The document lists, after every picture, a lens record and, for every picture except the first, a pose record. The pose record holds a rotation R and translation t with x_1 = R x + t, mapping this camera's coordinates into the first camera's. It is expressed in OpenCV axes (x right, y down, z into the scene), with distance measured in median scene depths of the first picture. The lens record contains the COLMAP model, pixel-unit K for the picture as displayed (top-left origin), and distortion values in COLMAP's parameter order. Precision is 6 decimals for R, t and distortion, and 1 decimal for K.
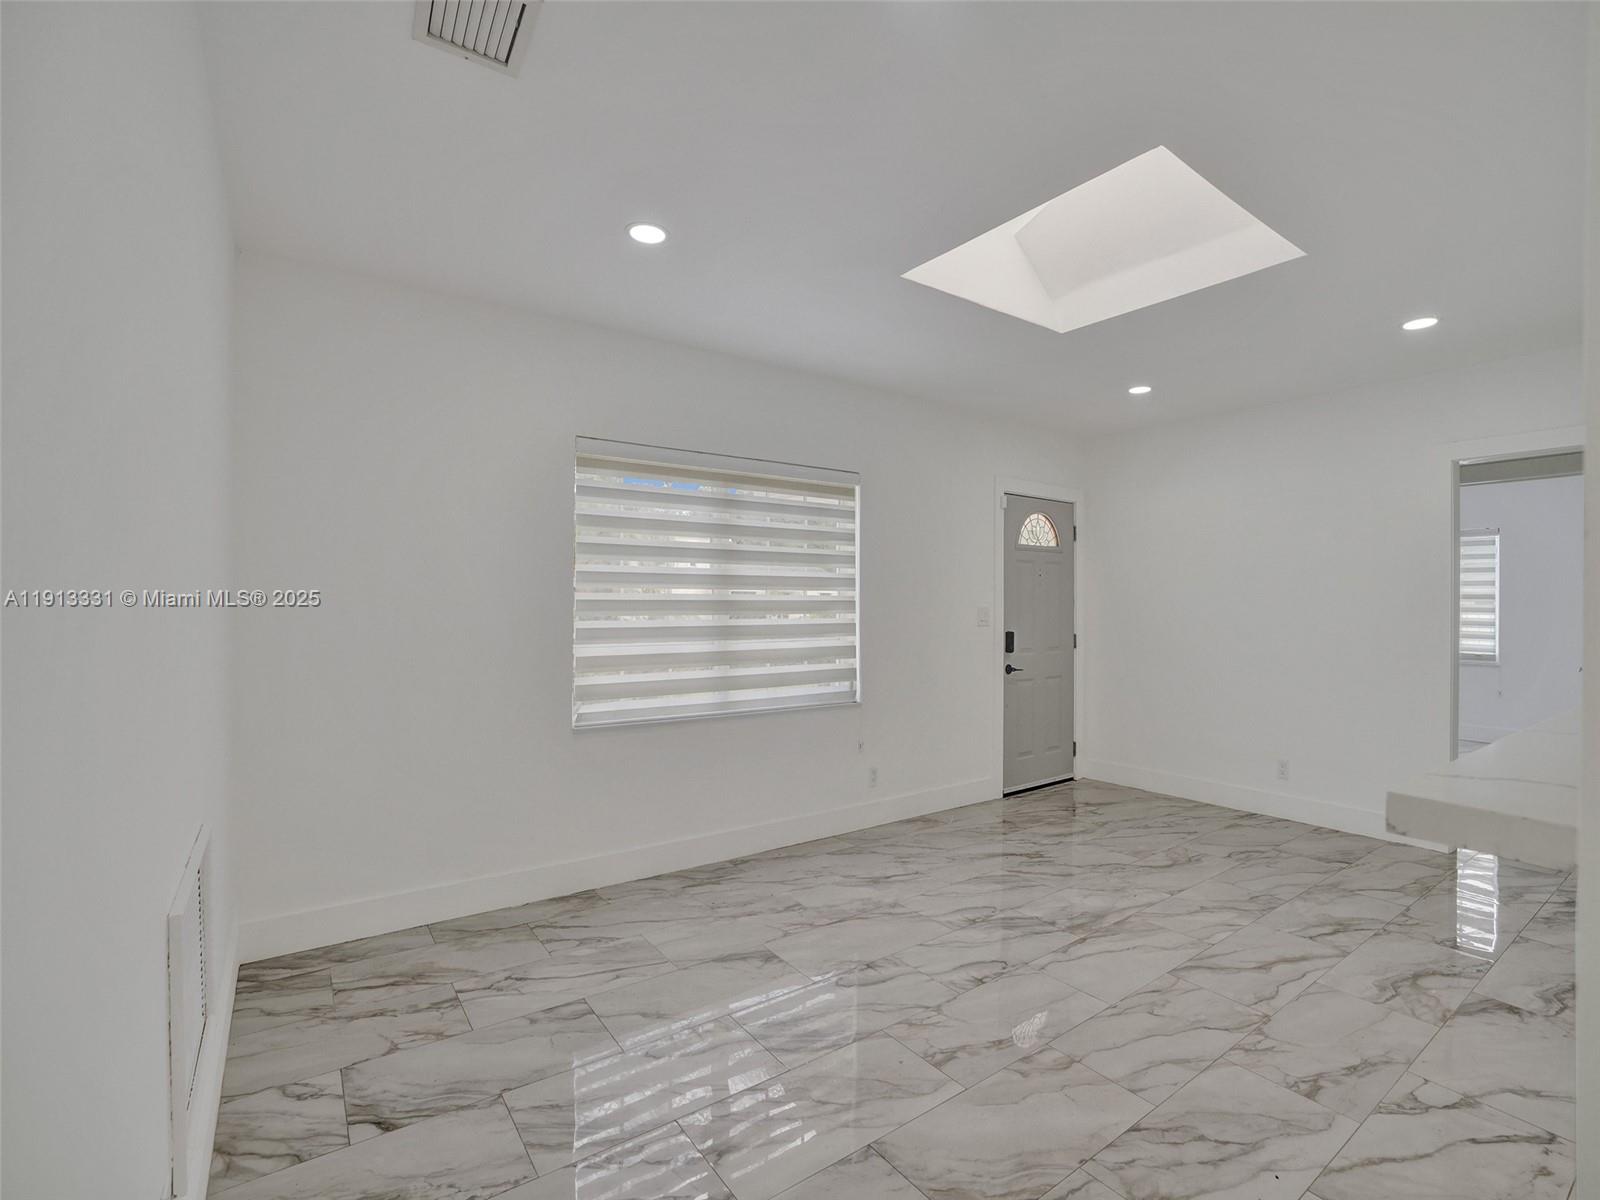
lens RADIAL K [[743.7, 0, 800.0], [0, 743.7, 600.0], [0, 0, 1]] dist [-0.066054, 0.025077]
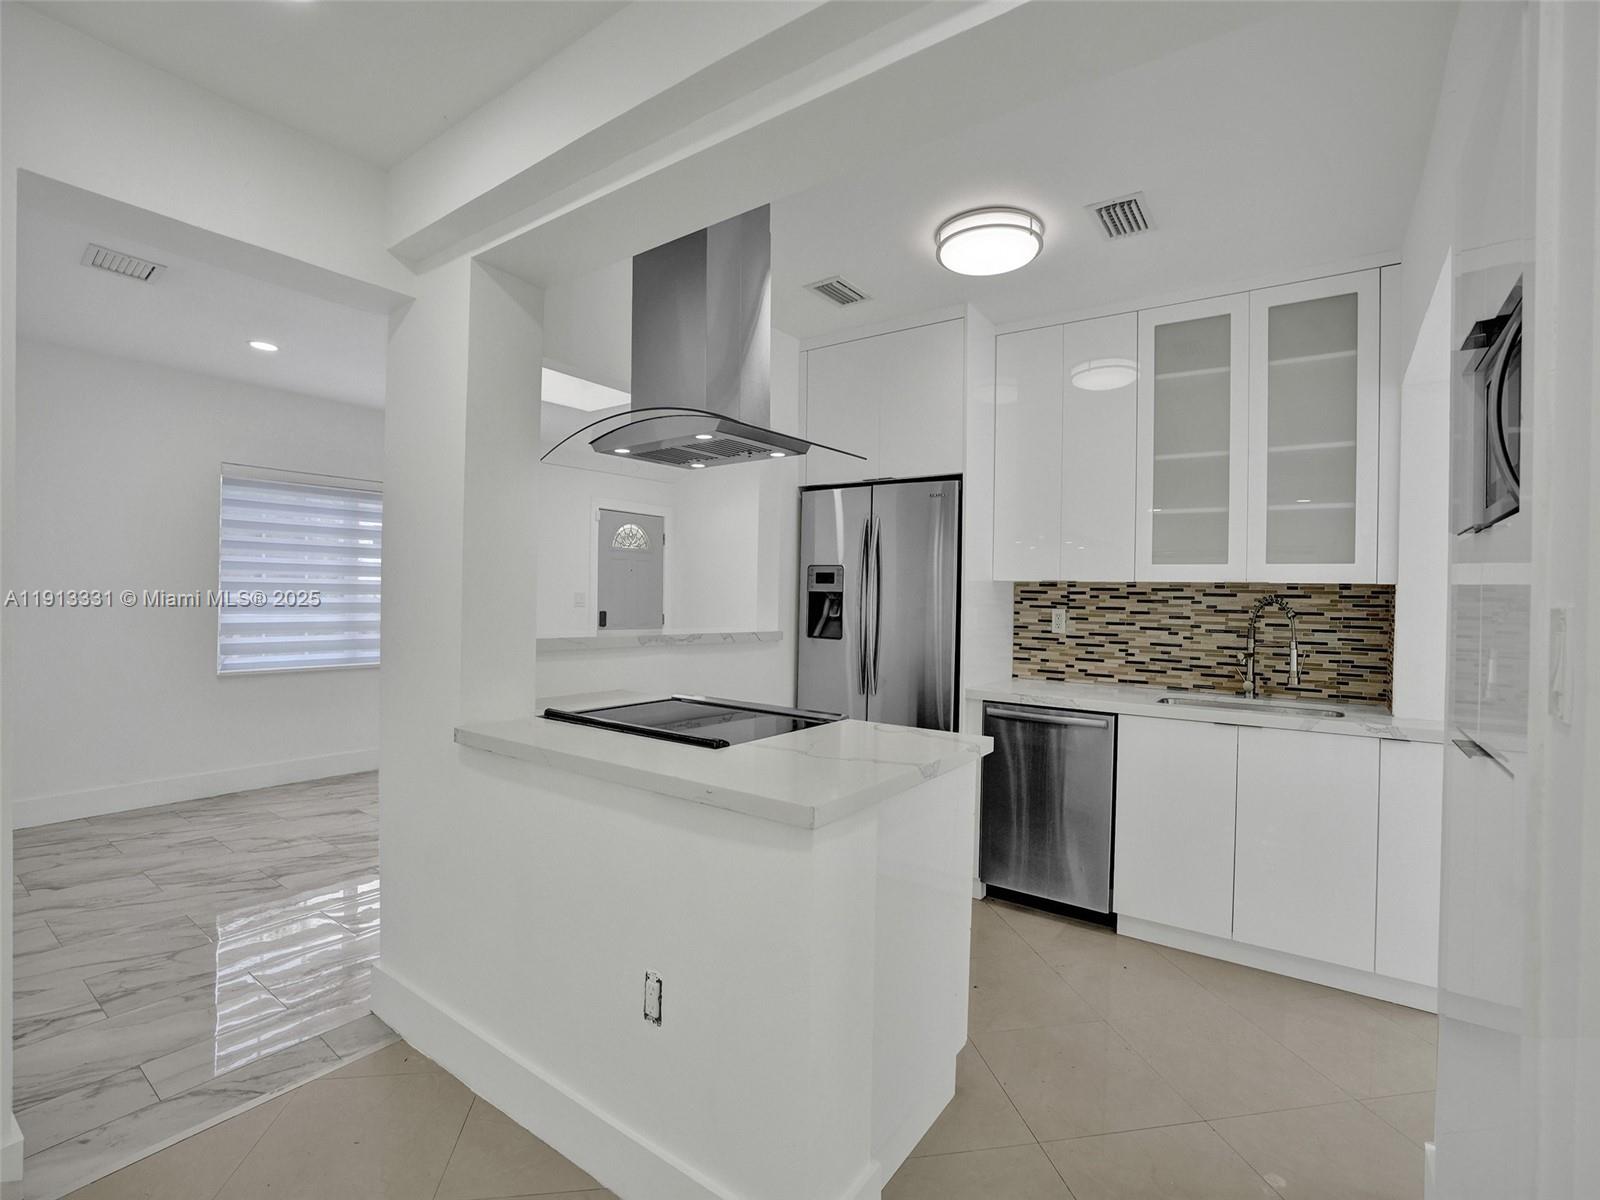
lens RADIAL K [[743.7, 0, 800.0], [0, 743.7, 600.0], [0, 0, 1]] dist [-0.066054, 0.025077]
pose [[0.947442, 0.009392, 0.319790, 0.292950], [-0.012753, 0.999883, 0.008418, 0.010004], [-0.319674, -0.012054, 0.947451, -0.620414]]
